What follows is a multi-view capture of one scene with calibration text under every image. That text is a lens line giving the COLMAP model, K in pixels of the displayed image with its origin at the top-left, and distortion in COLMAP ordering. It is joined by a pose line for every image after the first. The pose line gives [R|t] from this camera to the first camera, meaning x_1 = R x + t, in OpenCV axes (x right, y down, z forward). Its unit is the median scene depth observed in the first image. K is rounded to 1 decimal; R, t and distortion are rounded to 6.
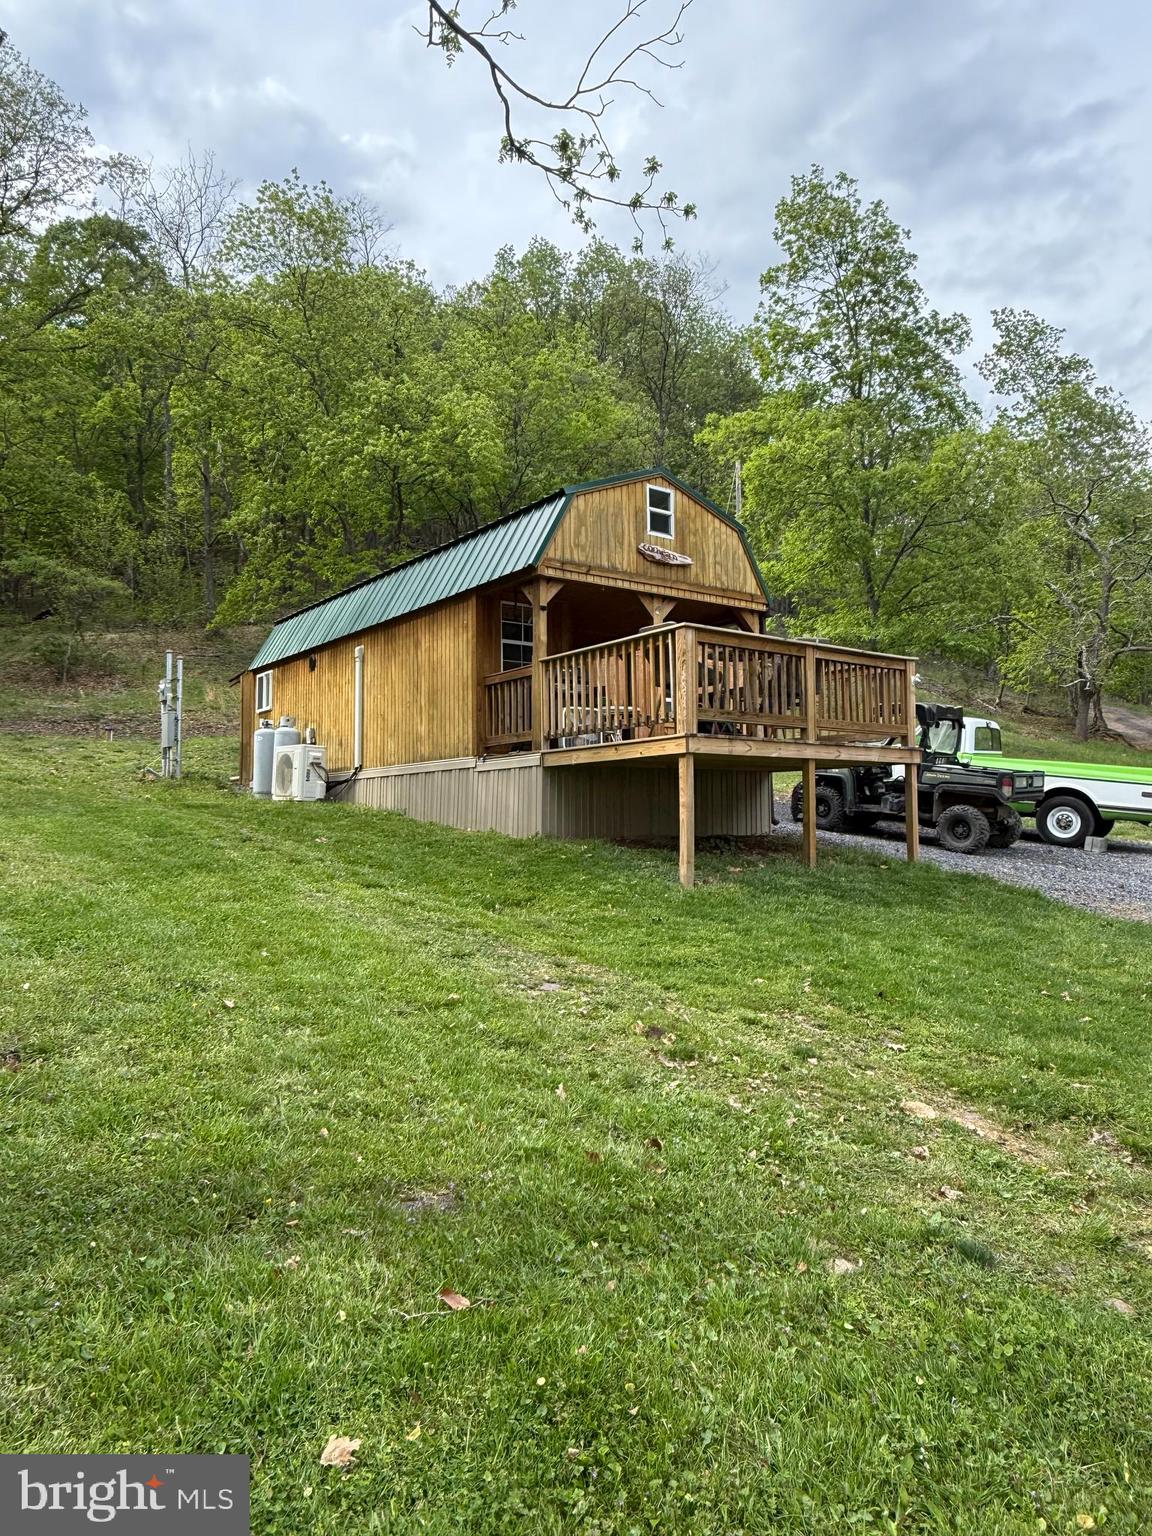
lens RADIAL K [[1033.2, 0, 575.7], [0, 1033.2, 769.8], [0, 0, 1]] dist [-0.000141, 0.000014]
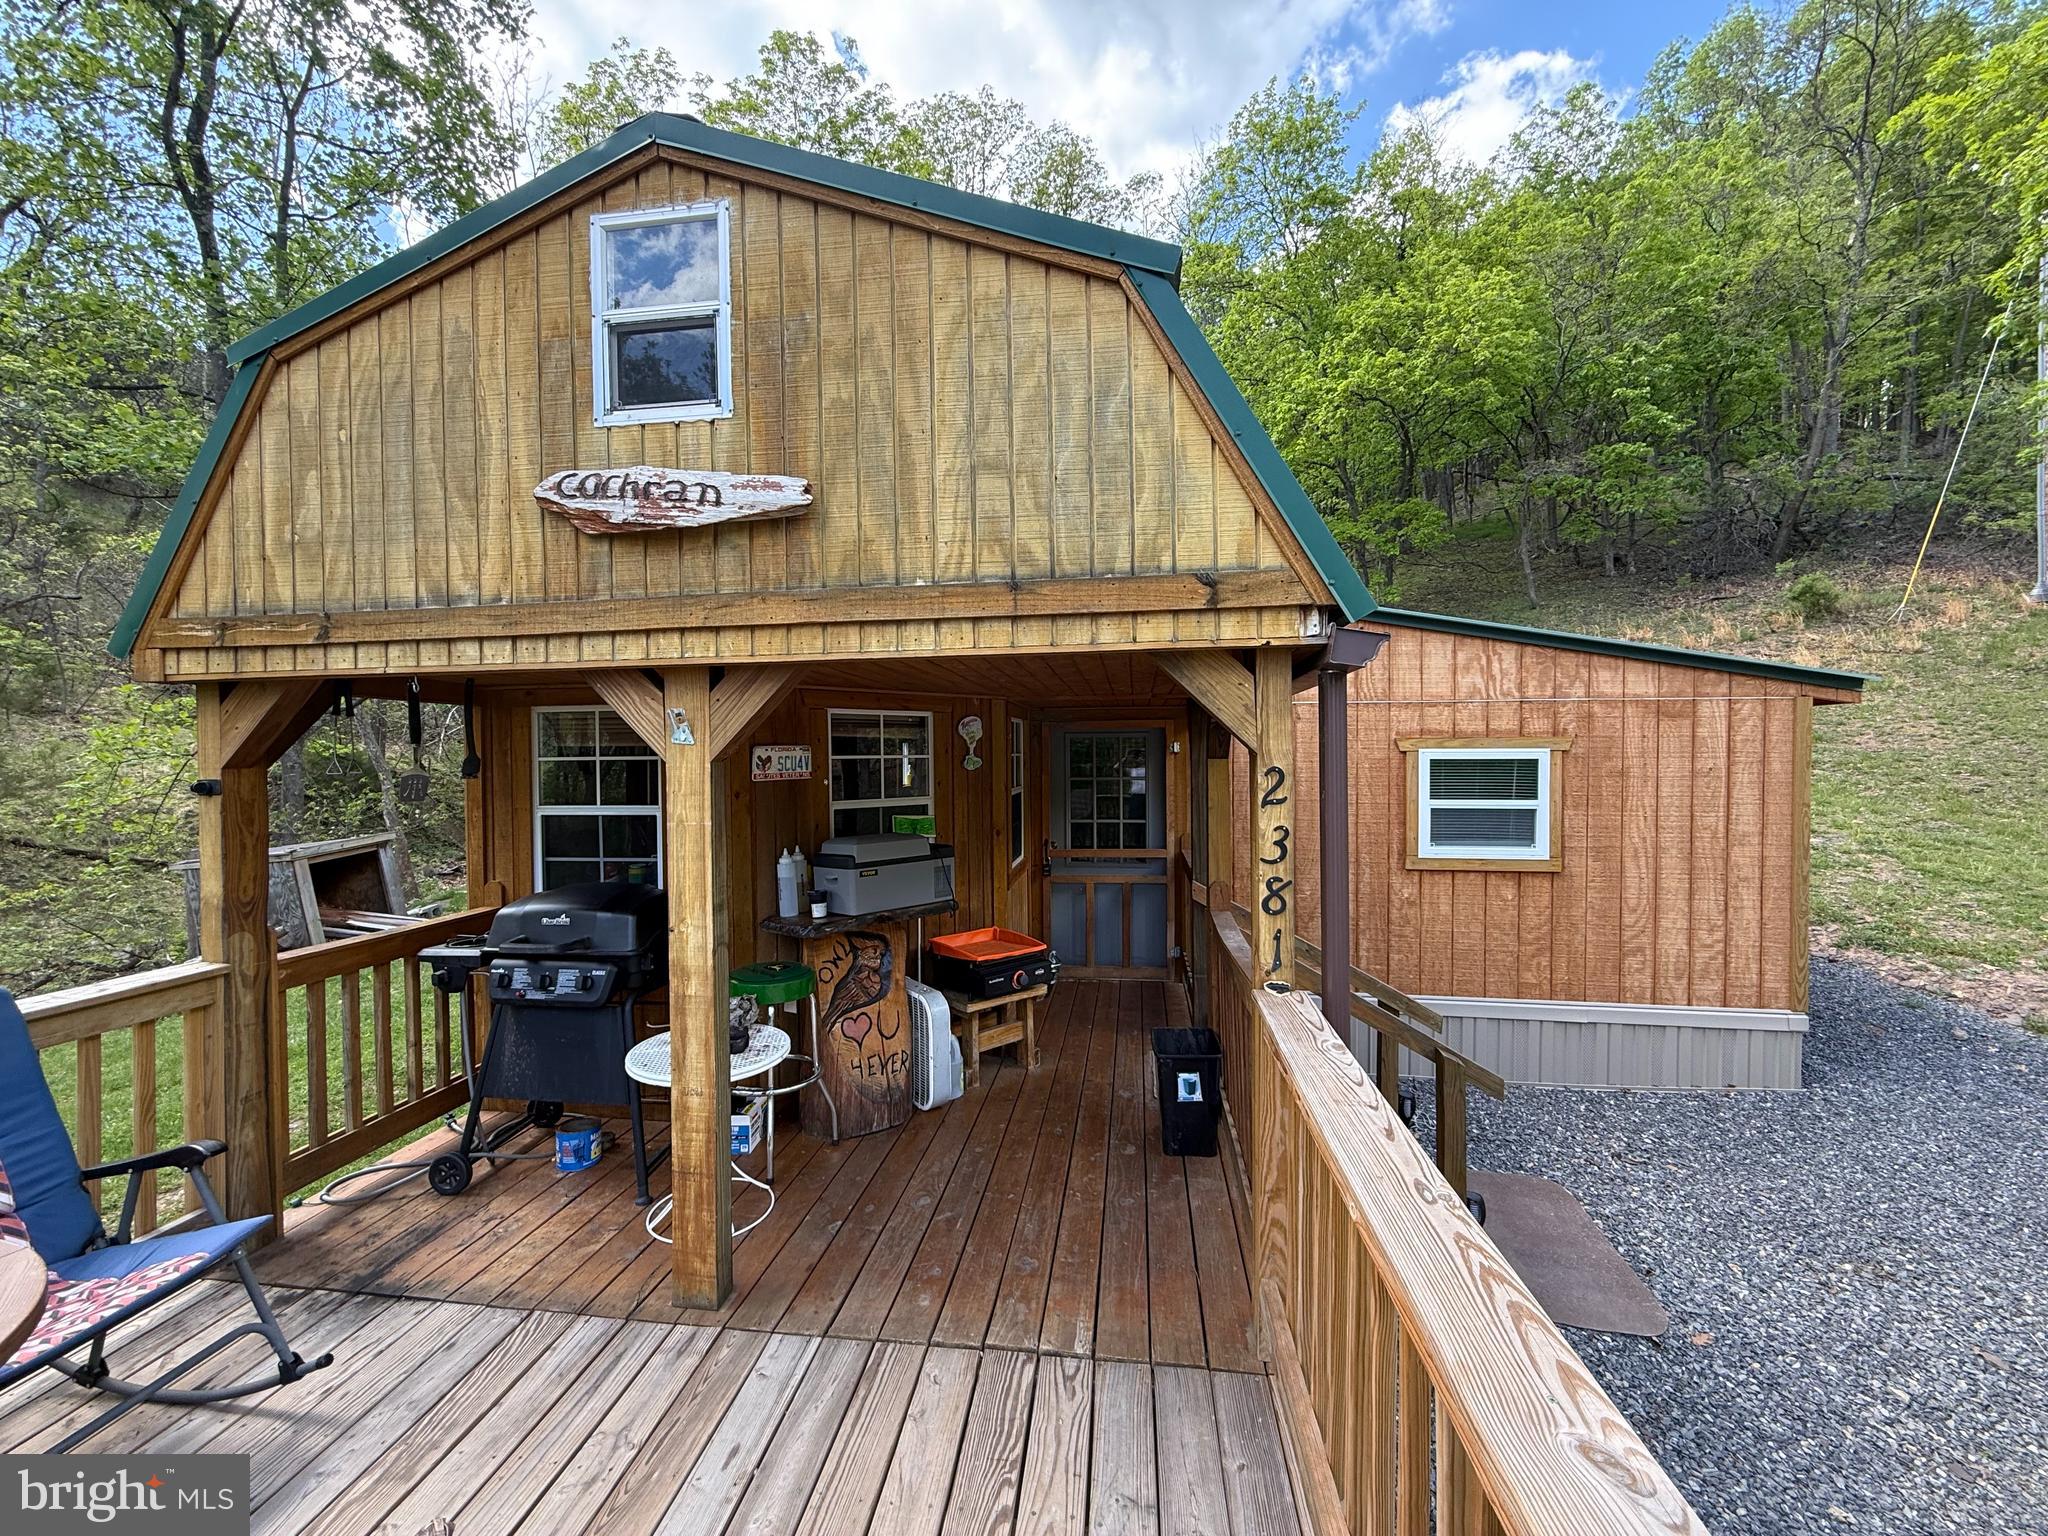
lens RADIAL K [[821.6, 0, 1018.6], [0, 821.6, 757.4], [0, 0, 1]] dist [-0.002535, -0.000047]
pose [[0.720218, 0.005771, -0.693724, 0.270250], [0.047298, 0.997230, 0.057400, -0.154394], [0.692134, -0.074152, 0.717950, 0.908822]]
